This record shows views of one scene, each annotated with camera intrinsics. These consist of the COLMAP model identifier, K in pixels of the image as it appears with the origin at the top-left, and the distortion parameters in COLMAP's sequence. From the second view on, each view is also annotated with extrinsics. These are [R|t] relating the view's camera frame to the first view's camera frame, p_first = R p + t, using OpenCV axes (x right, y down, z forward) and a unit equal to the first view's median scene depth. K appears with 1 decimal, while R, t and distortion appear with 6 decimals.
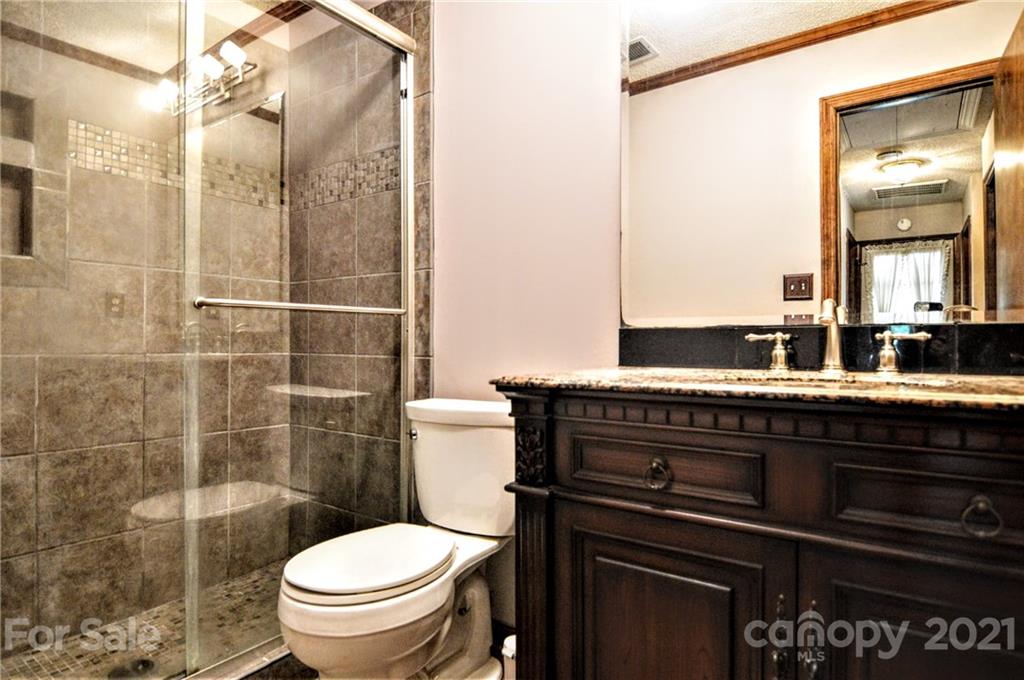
lens RADIAL K [[562.8, 0, 512.0], [0, 562.8, 340.0], [0, 0, 1]] dist [-0.022440, -0.001321]
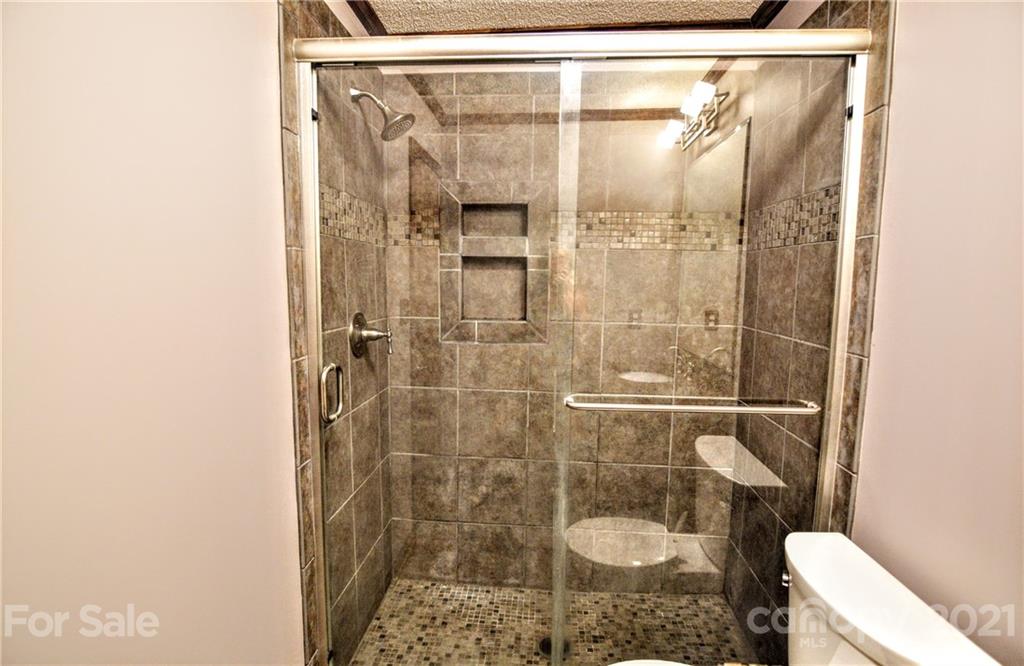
lens RADIAL K [[515.1, 0, 512.0], [0, 515.1, 333.0], [0, 0, 1]] dist [-0.022428, 0.000000]
pose [[0.513869, 0.099074, -0.852129, 0.178244], [-0.010260, 0.993948, 0.109375, -0.221373], [0.857807, -0.047462, 0.511775, 0.263201]]
